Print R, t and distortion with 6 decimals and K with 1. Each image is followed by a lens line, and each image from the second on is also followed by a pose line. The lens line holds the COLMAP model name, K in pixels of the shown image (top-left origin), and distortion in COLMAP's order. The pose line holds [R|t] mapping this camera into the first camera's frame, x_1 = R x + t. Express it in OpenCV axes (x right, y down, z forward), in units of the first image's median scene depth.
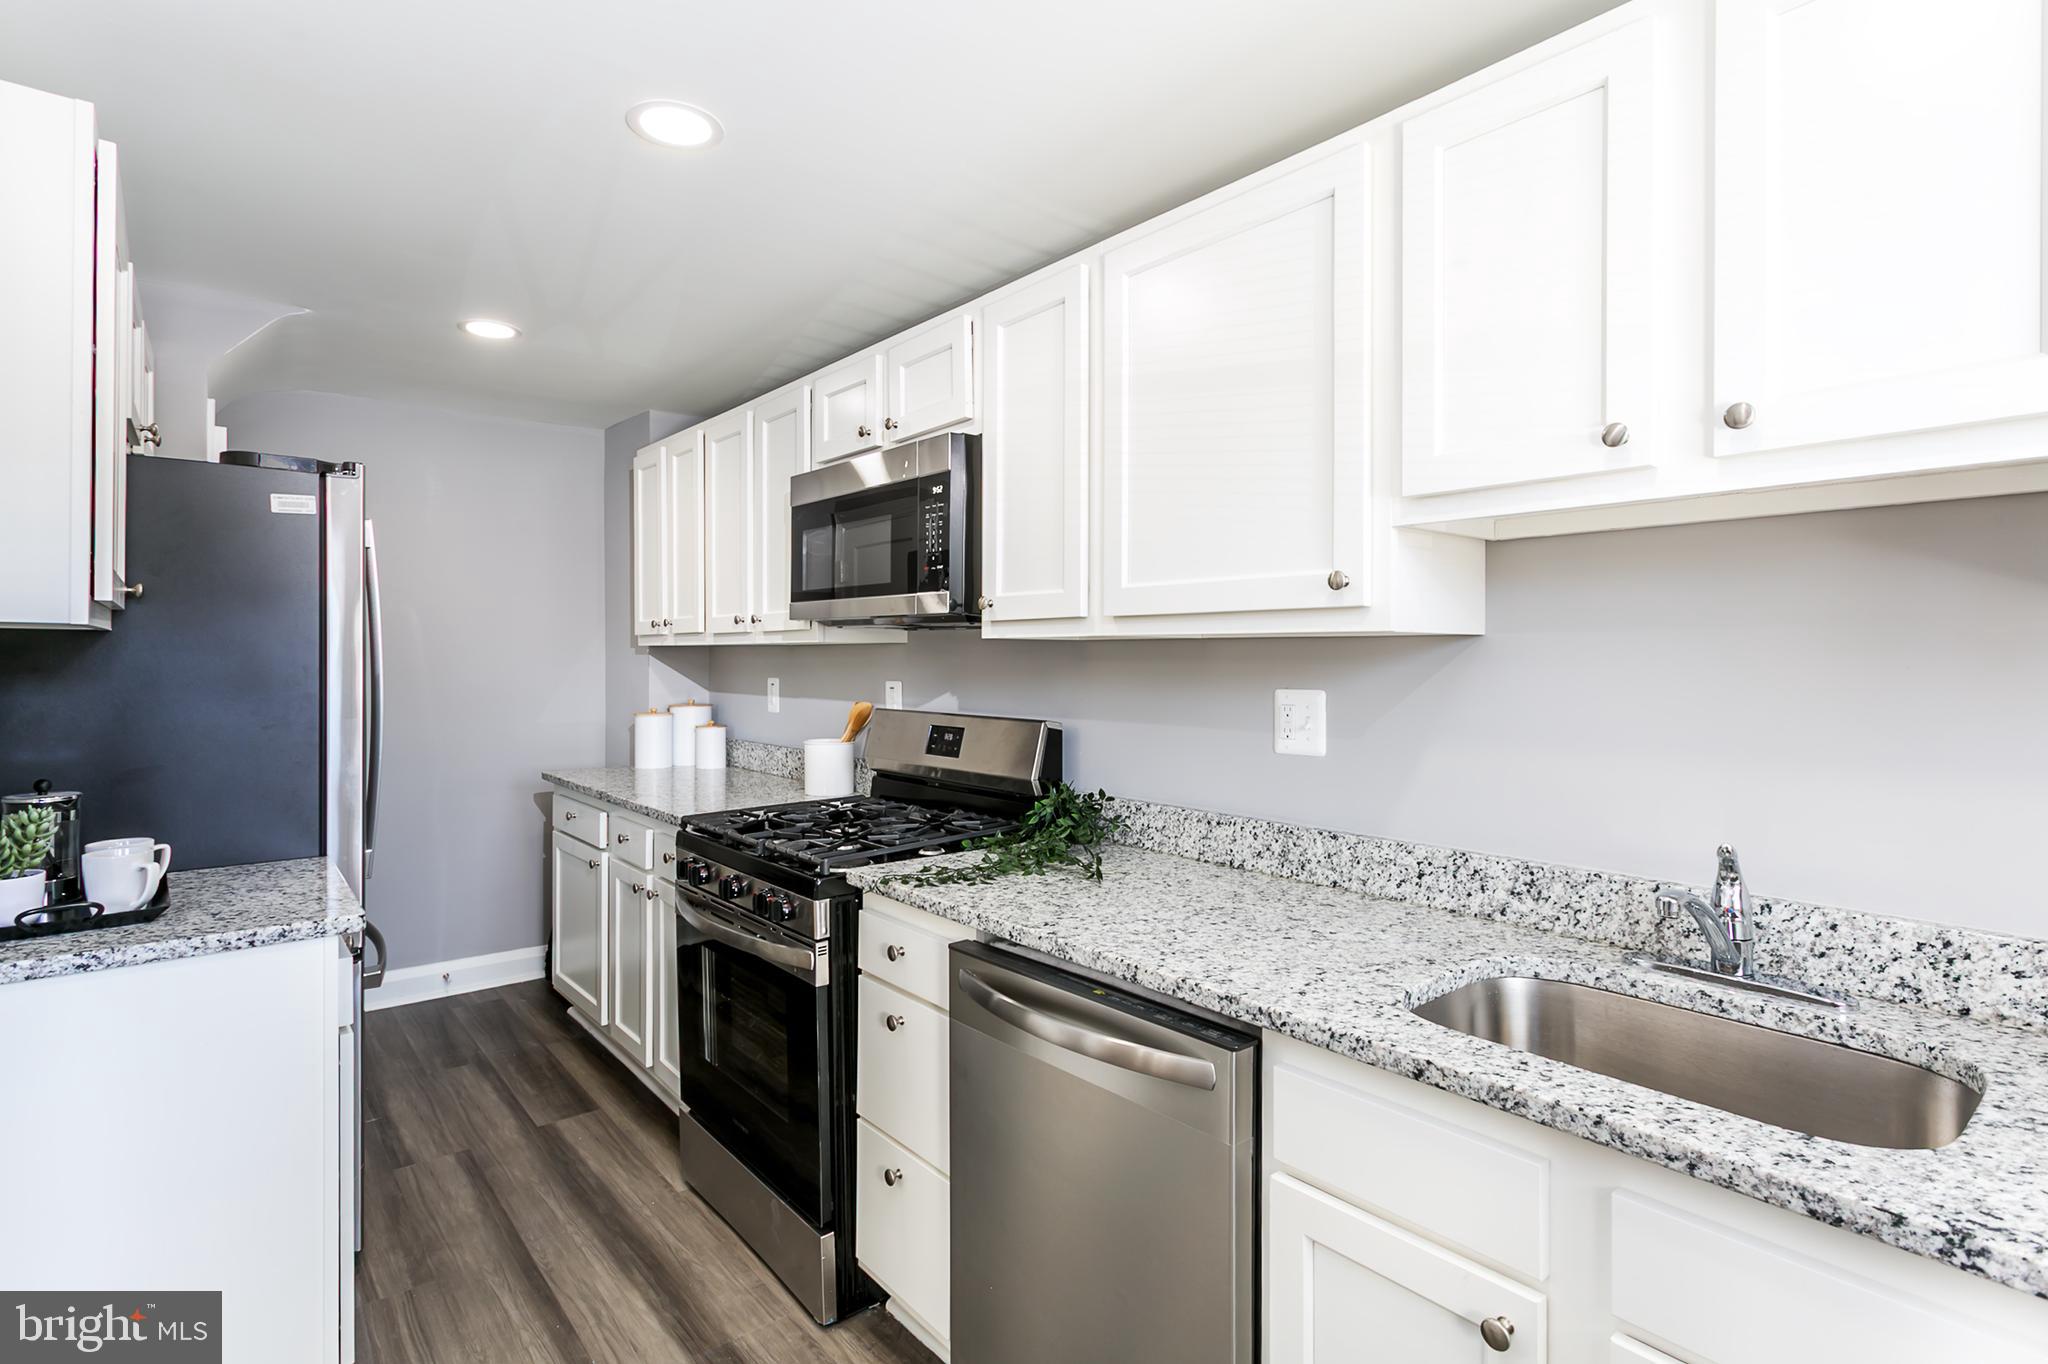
lens RADIAL K [[981.5, 0, 1013.0], [0, 981.5, 662.6], [0, 0, 1]] dist [0.004209, 0.000415]
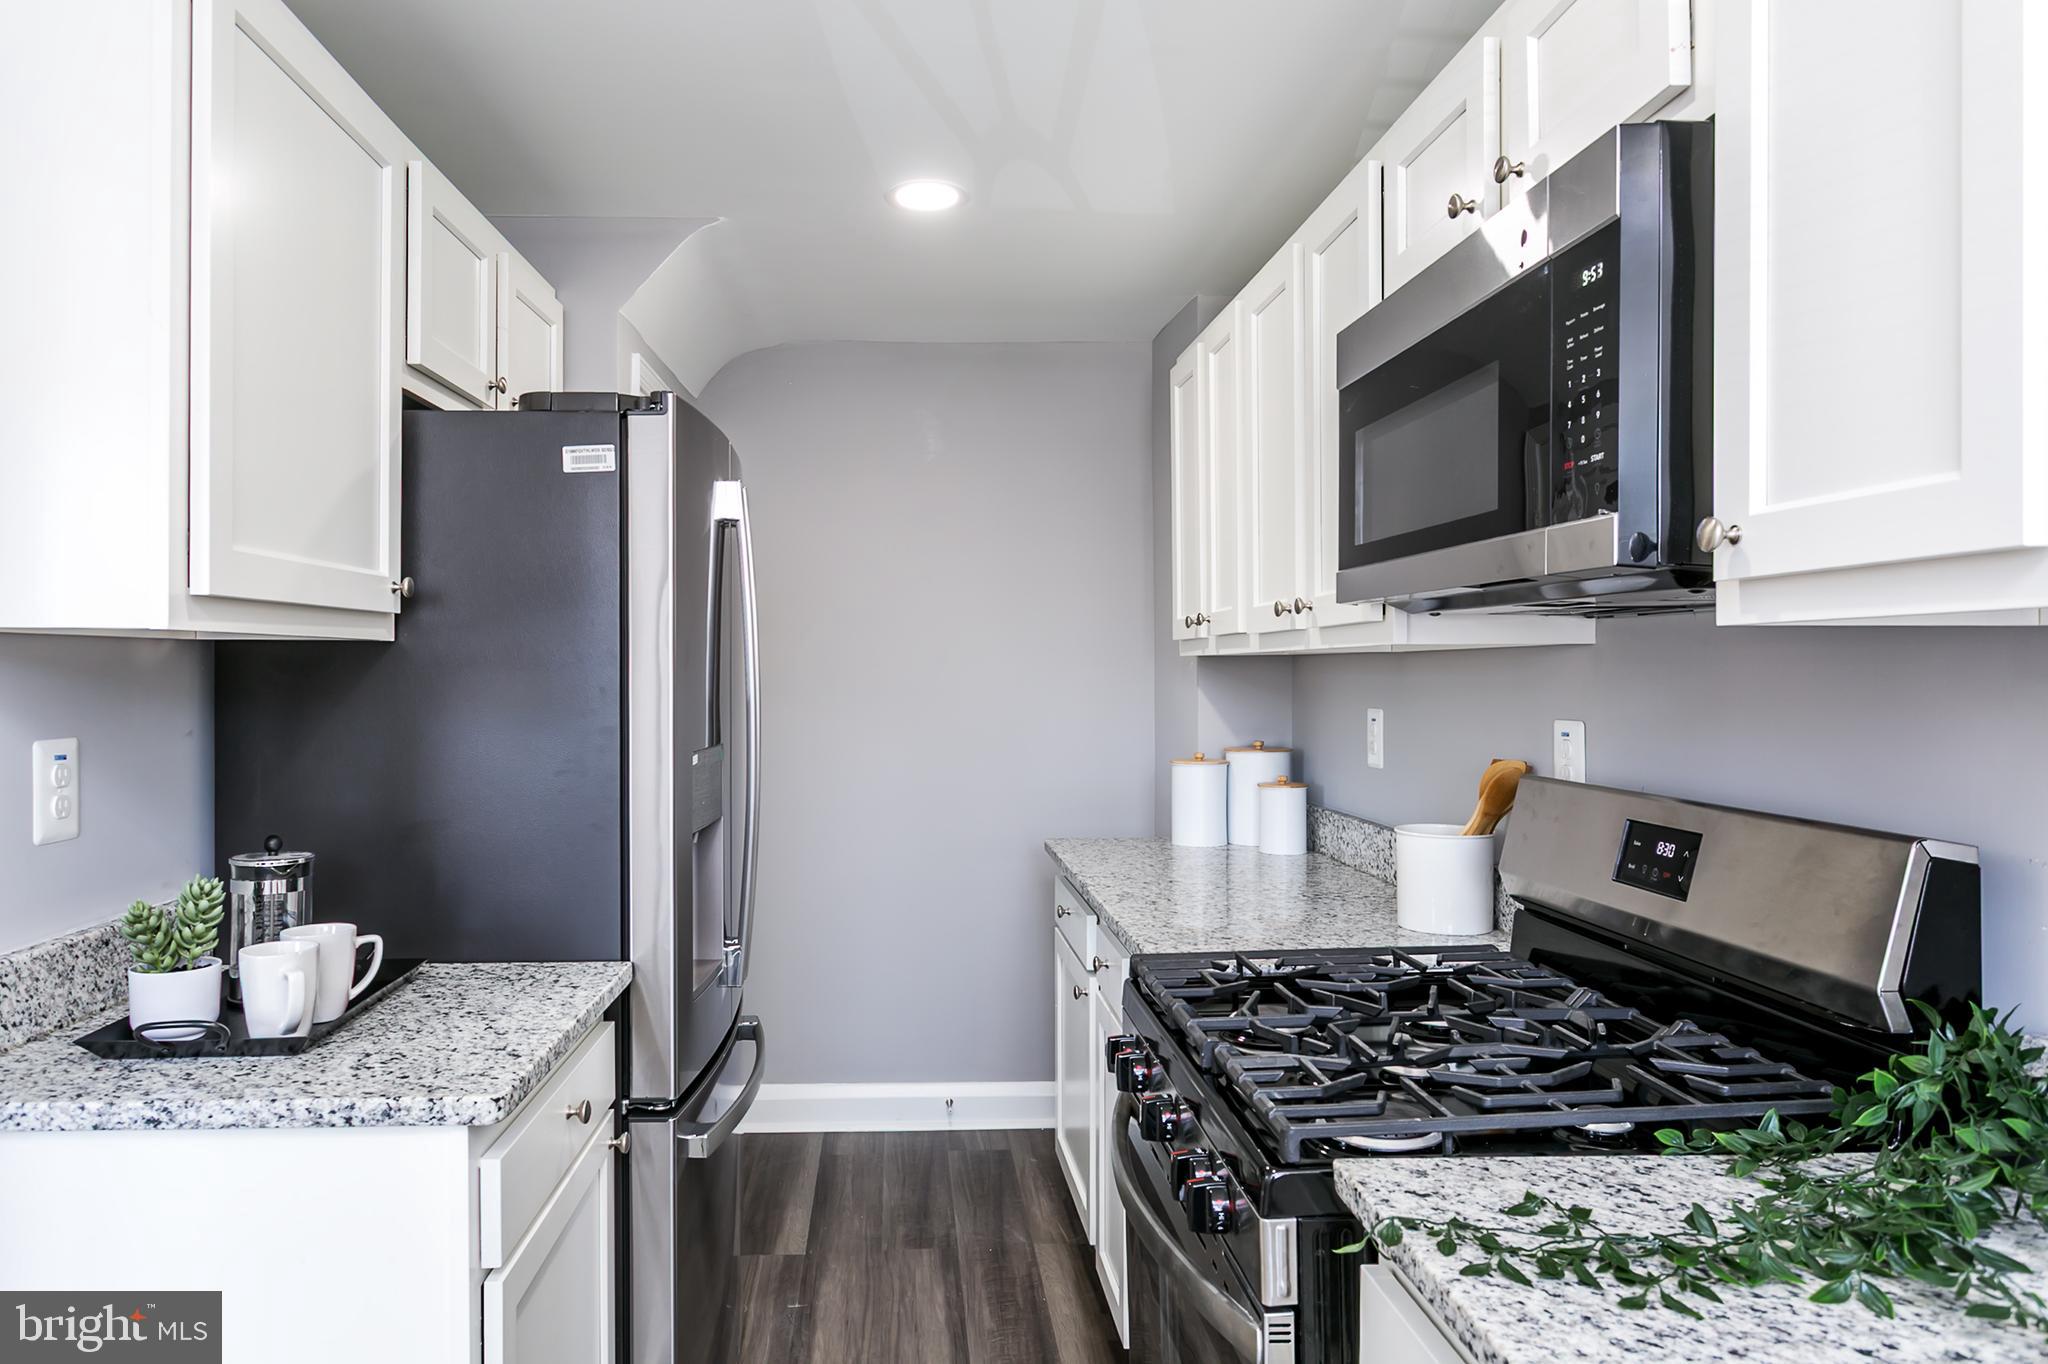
lens RADIAL K [[1283.7, 0, 971.9], [0, 1283.7, 672.5], [0, 0, 1]] dist [0.001163, 0.002273]
pose [[0.797942, -0.003048, -0.602727, 0.039547], [-0.000533, 0.999983, -0.005762, -0.002203], [0.602734, 0.004919, 0.797927, 0.380651]]
